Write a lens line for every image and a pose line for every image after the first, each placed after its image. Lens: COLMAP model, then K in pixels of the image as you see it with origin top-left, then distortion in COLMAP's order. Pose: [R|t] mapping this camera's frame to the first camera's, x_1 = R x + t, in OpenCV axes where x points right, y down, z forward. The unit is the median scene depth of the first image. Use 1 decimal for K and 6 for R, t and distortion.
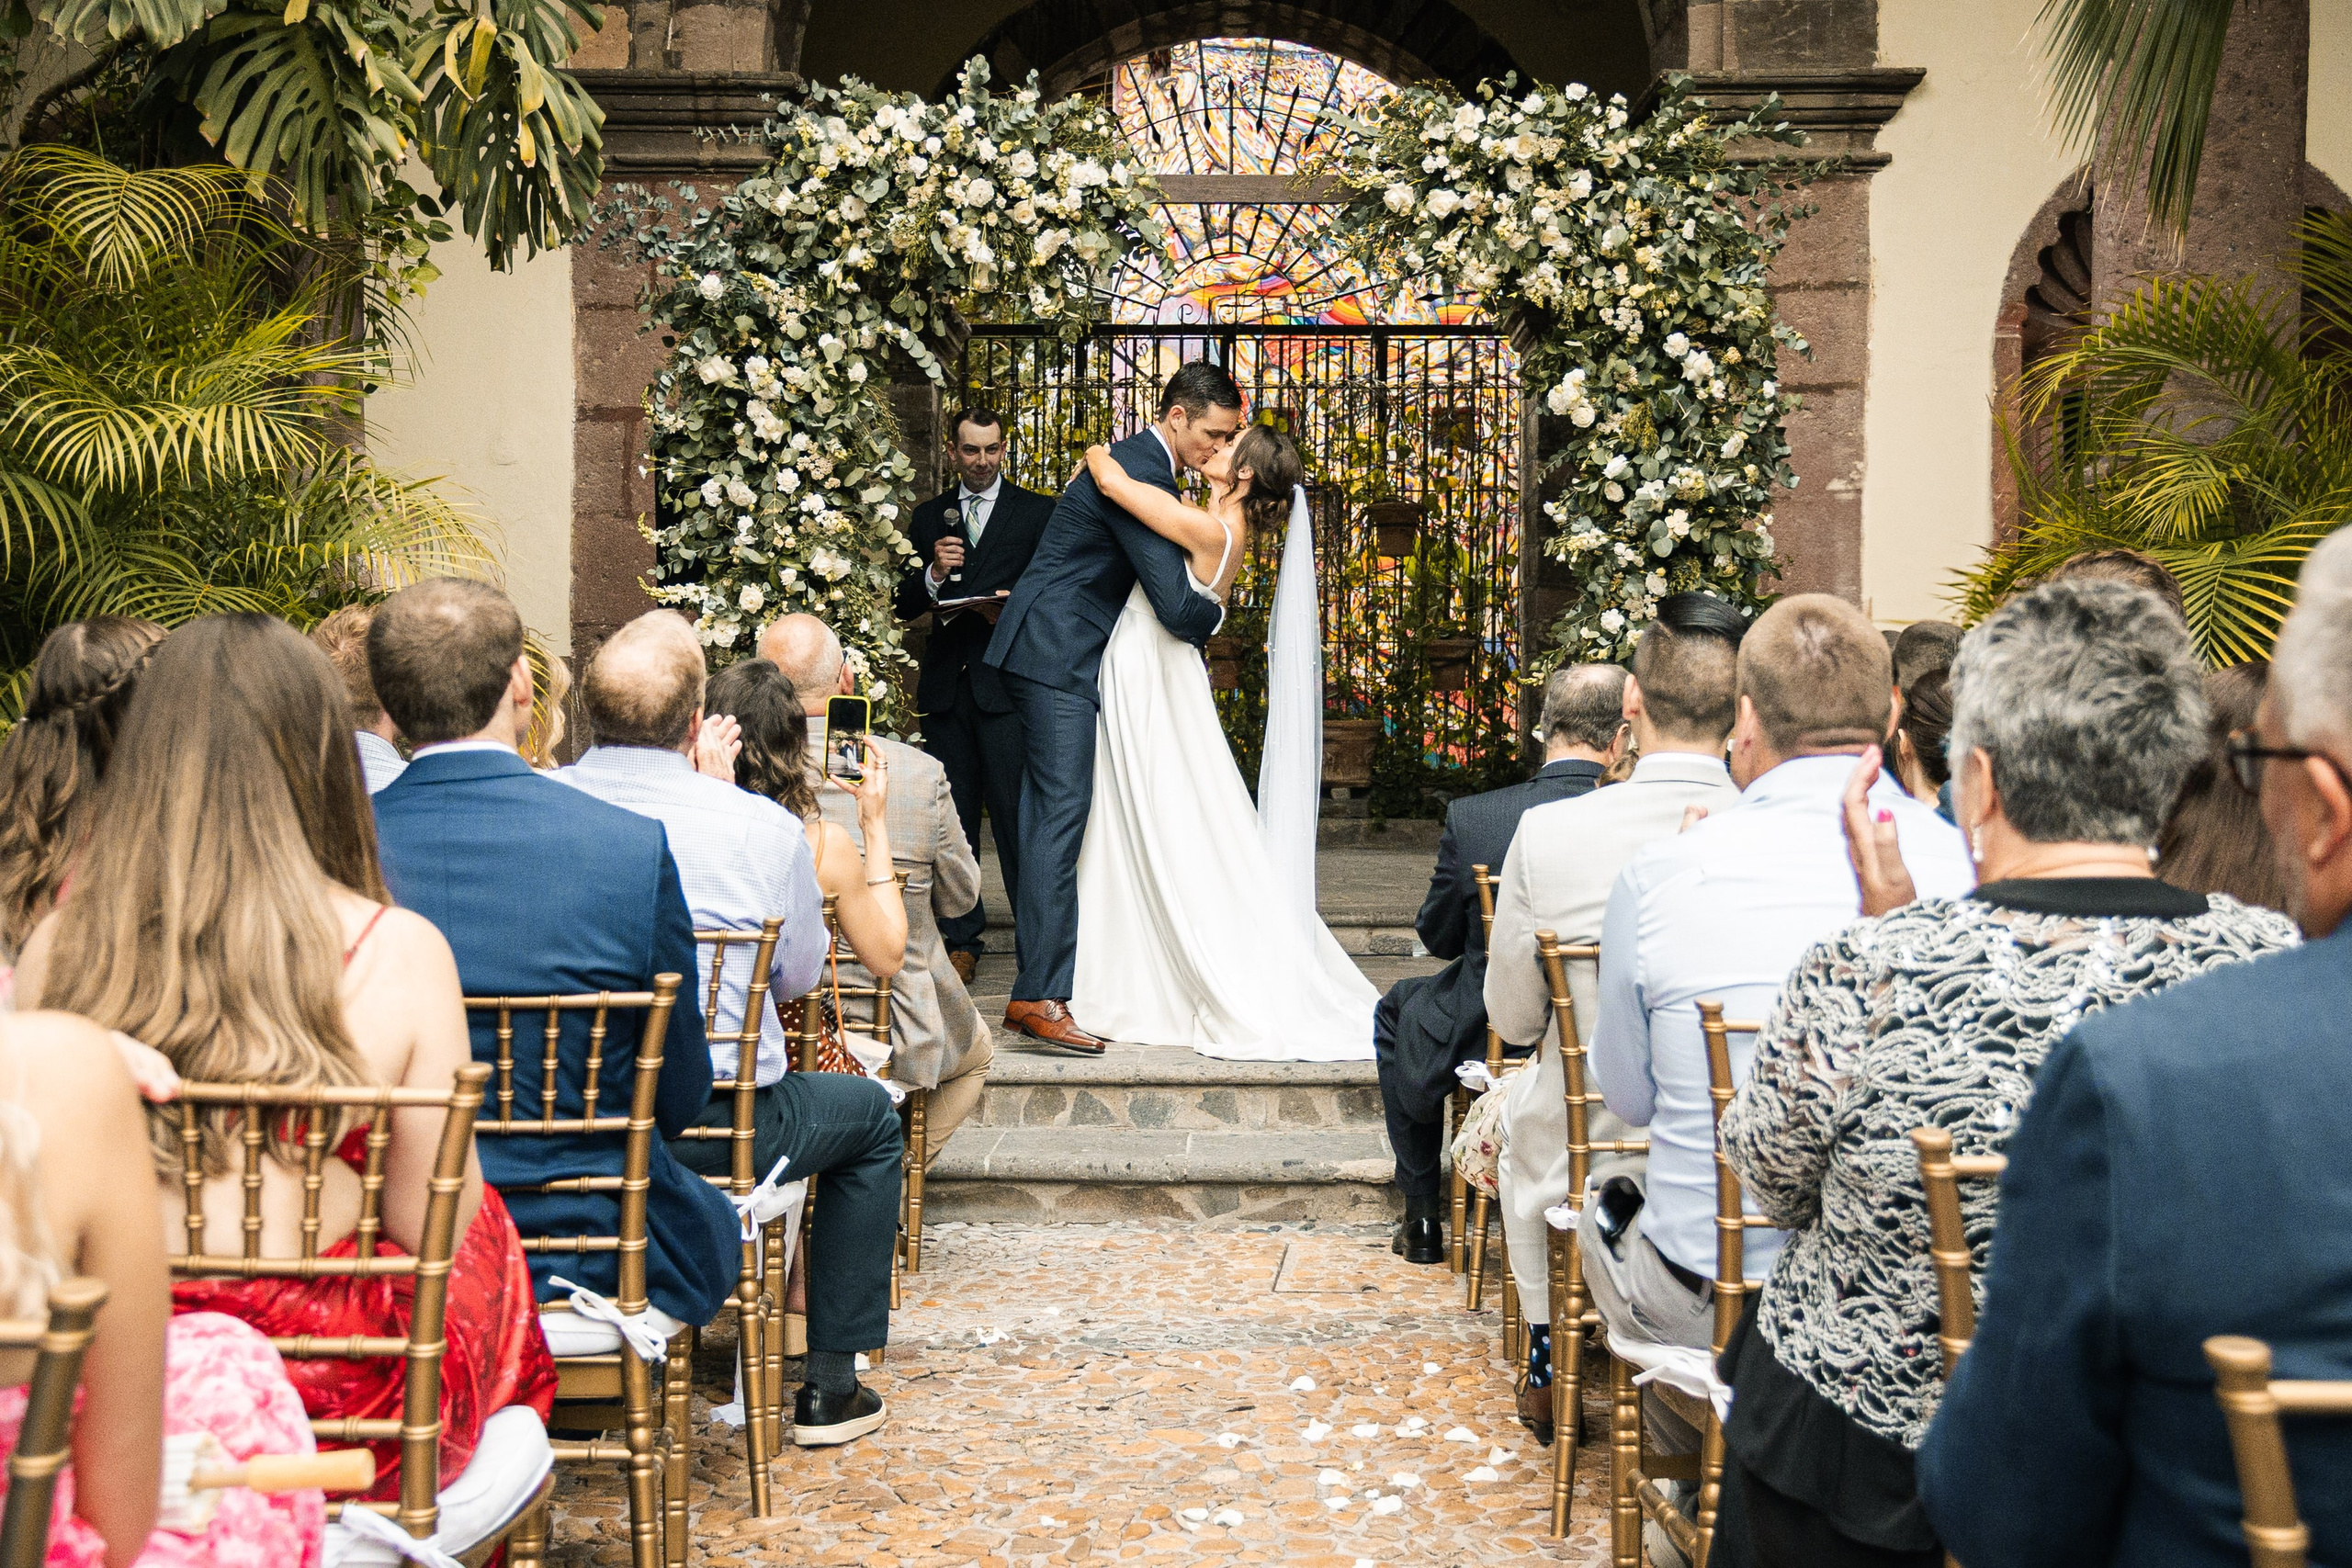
lens RADIAL K [[3111.5, 0, 1158.5], [0, 3111.5, 799.3], [0, 0, 1]] dist [0.076121, -0.029648]
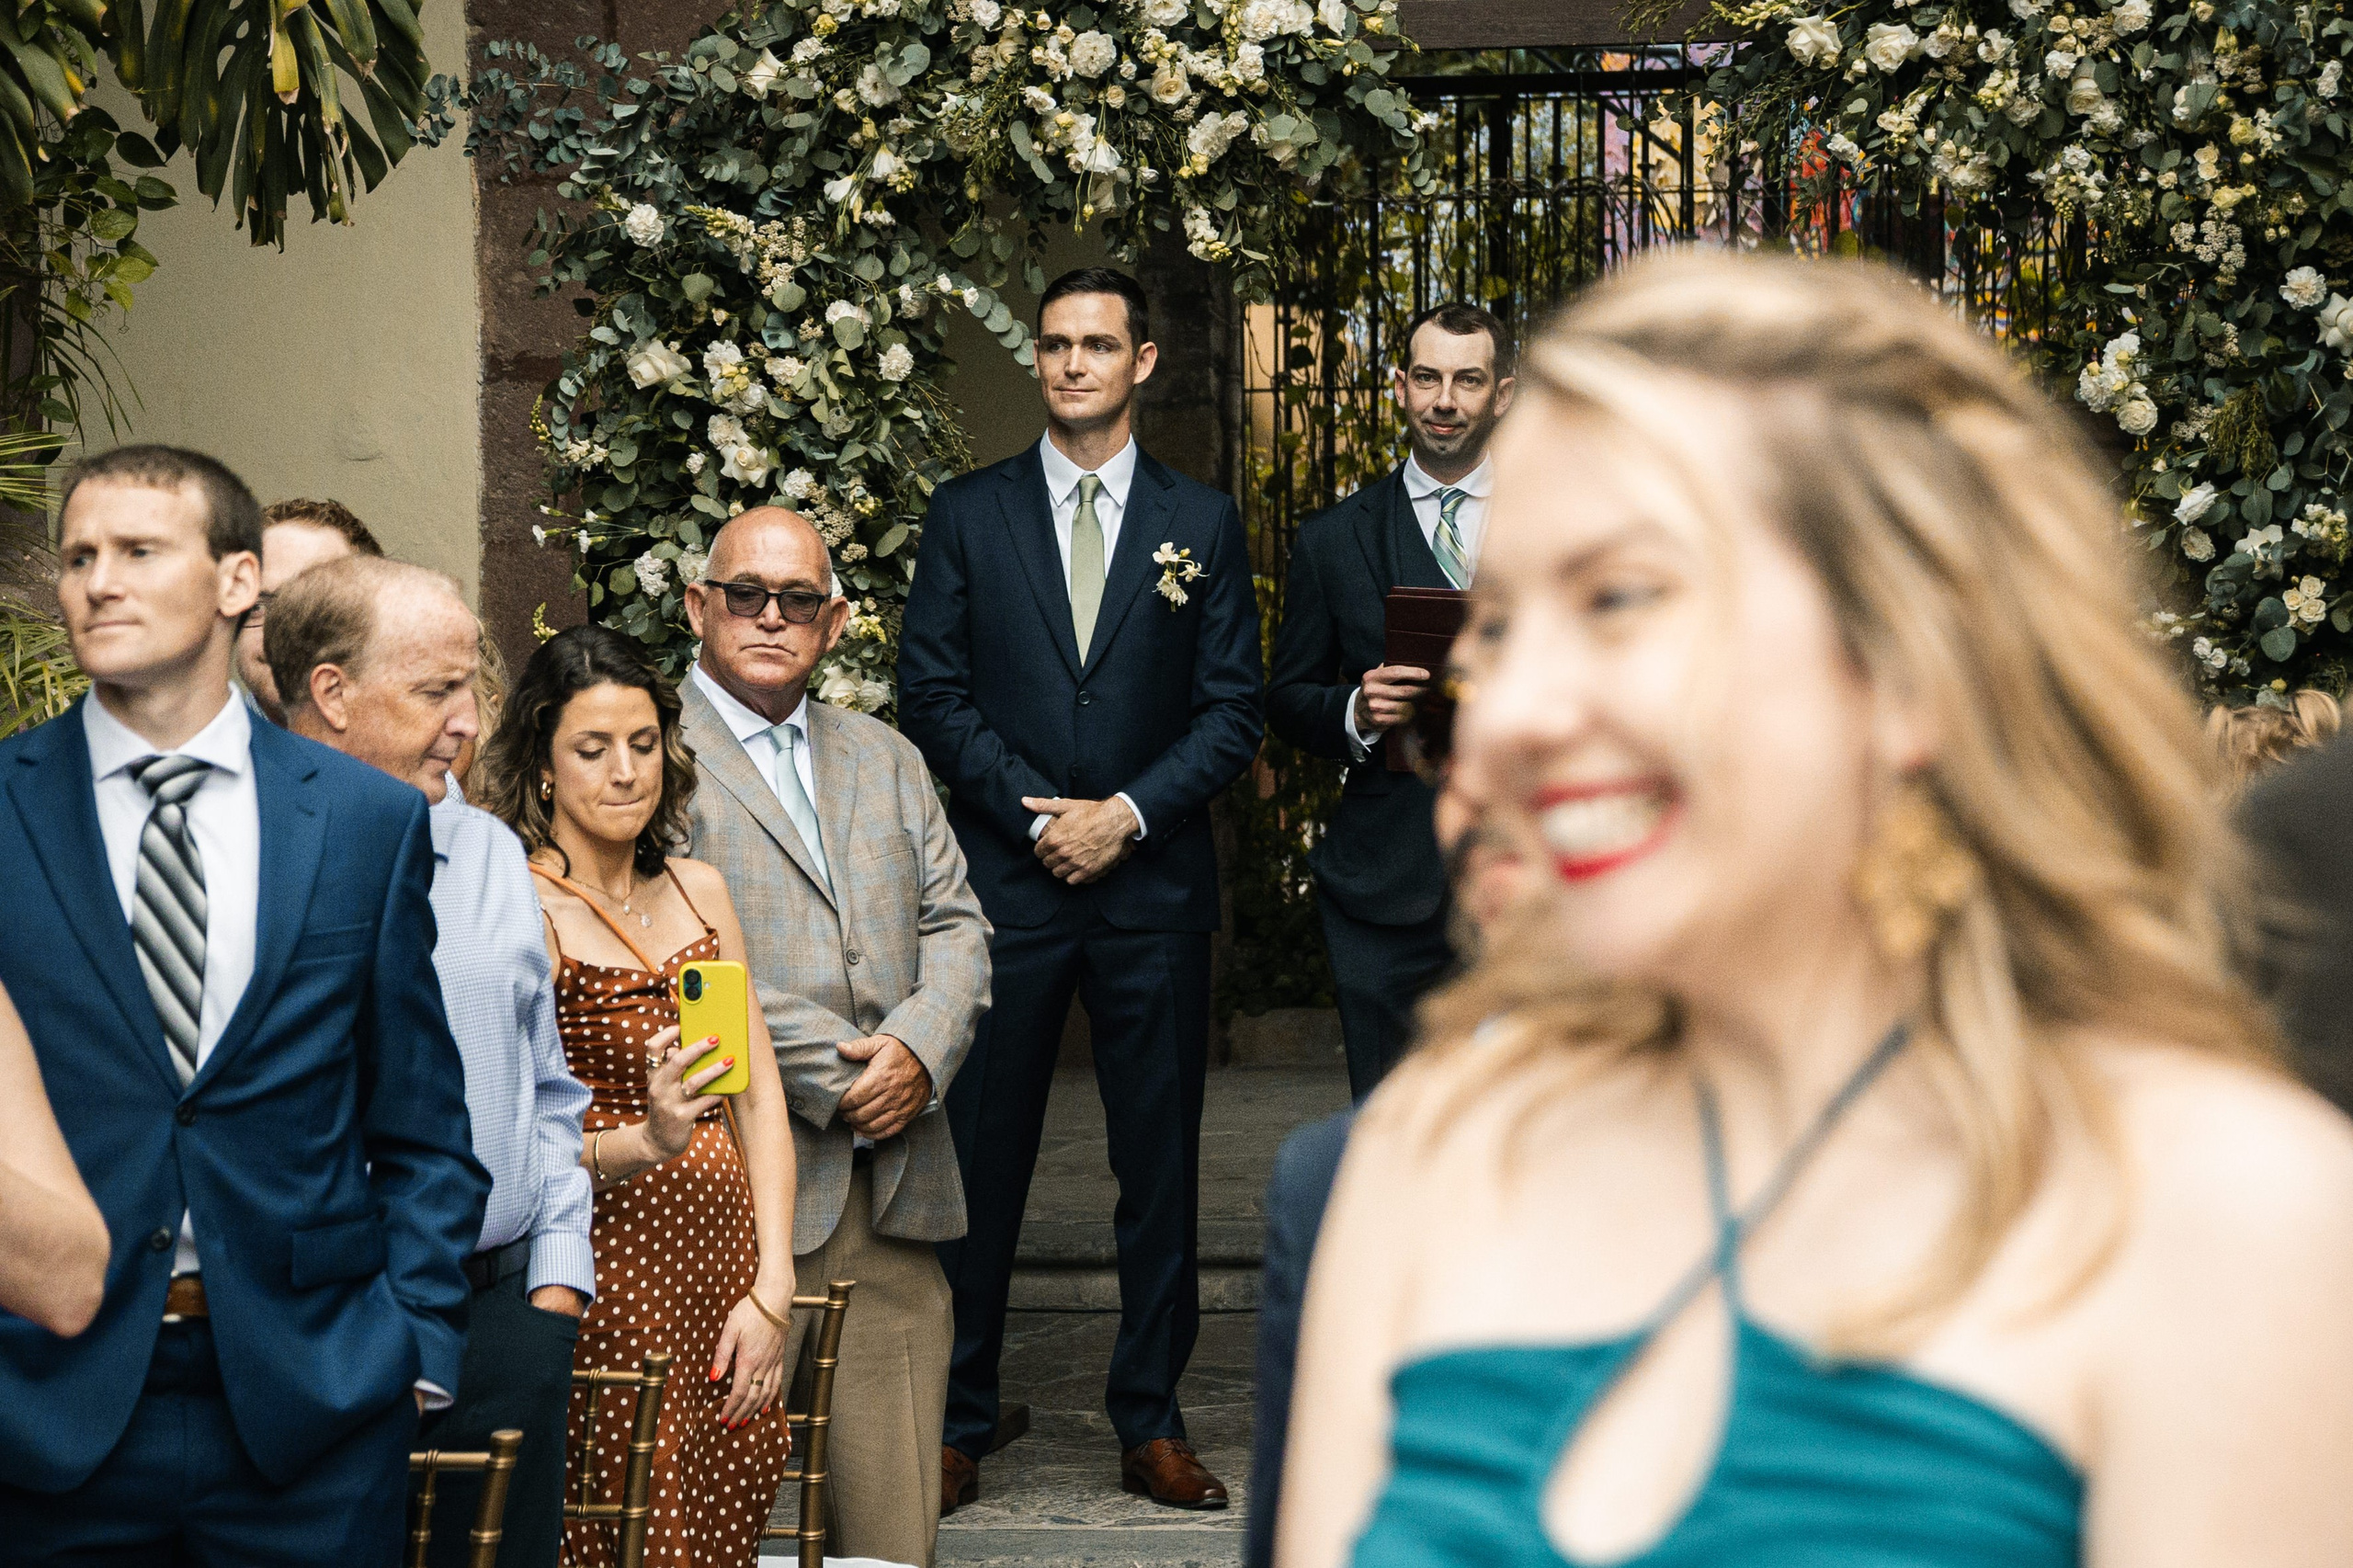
lens RADIAL K [[6418.2, 0, 1227.9], [0, 6418.2, 794.0], [0, 0, 1]] dist [0.440939, 0.001163]
pose [[0.994013, -0.013861, -0.108379, 0.097218], [0.013106, 0.999885, -0.007672, -0.045857], [0.108473, 0.006206, 0.994080, -0.200230]]
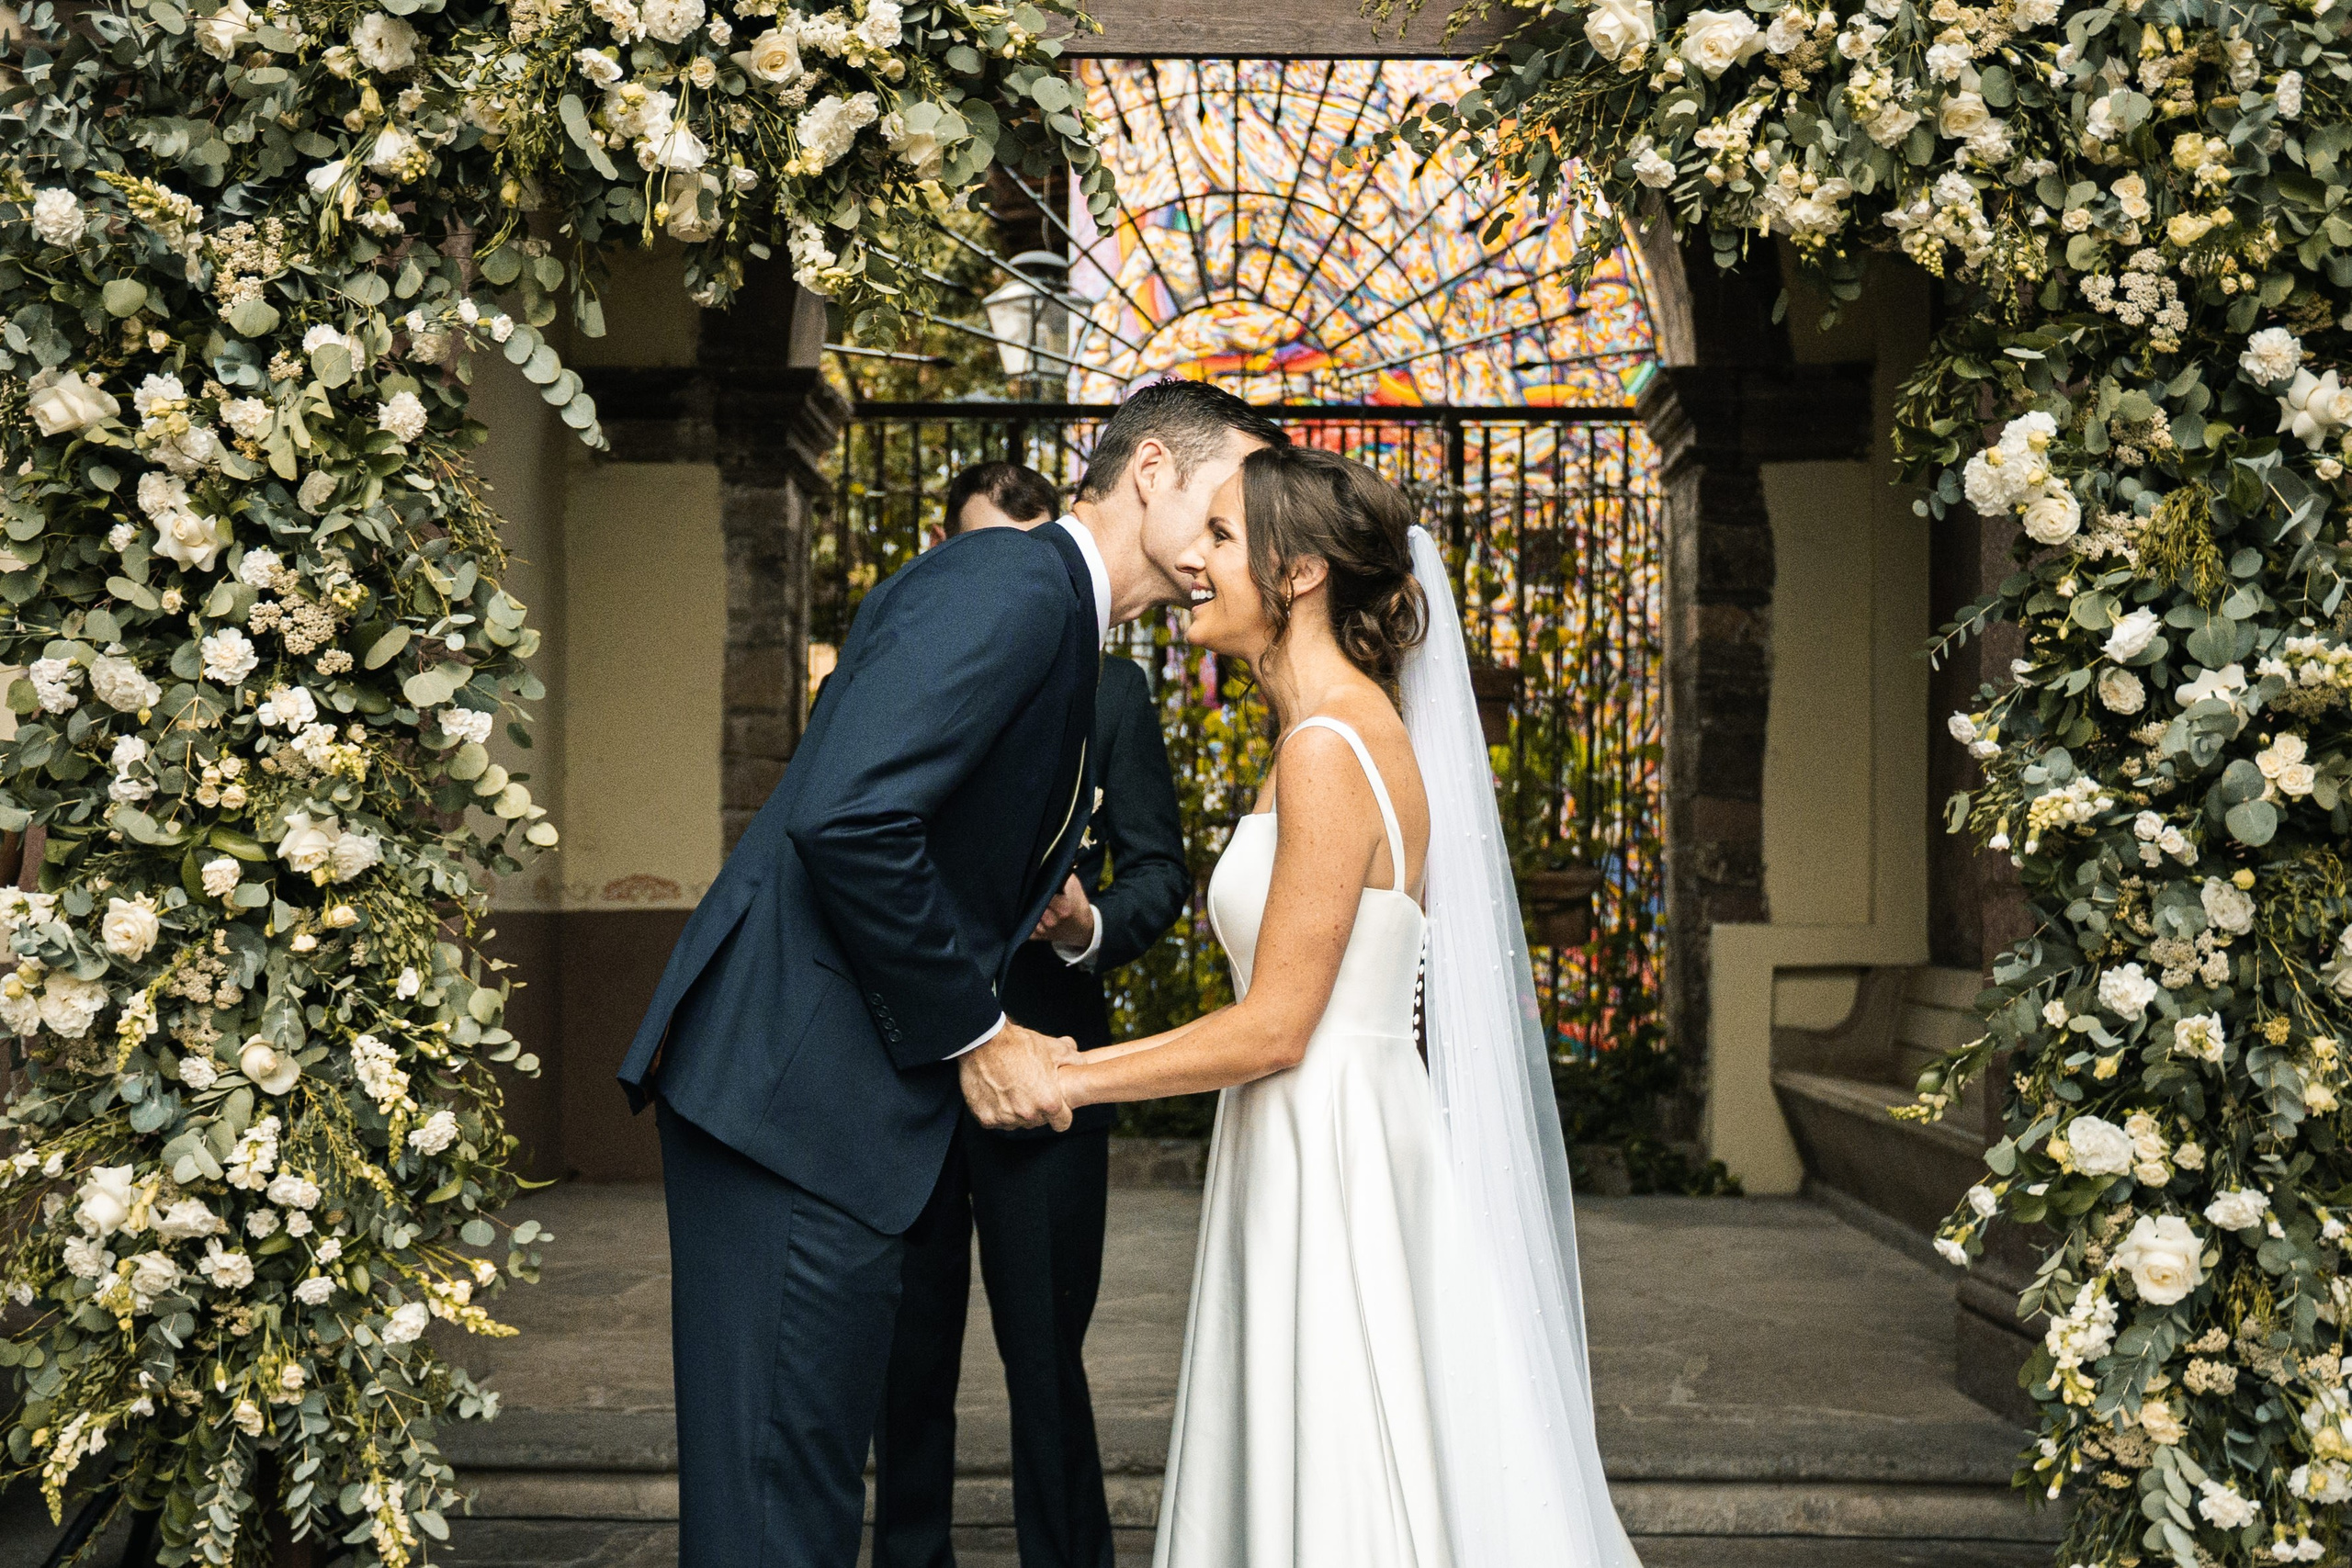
lens RADIAL K [[3463.6, 0, 1146.2], [0, 3463.6, 764.2], [0, 0, 1]] dist [0.080414, 0.135944]
pose [[0.999987, 0.004814, -0.001640, 0.011097], [-0.004904, 0.998199, -0.059786, -0.058522], [0.001349, 0.059794, 0.998210, 0.513069]]
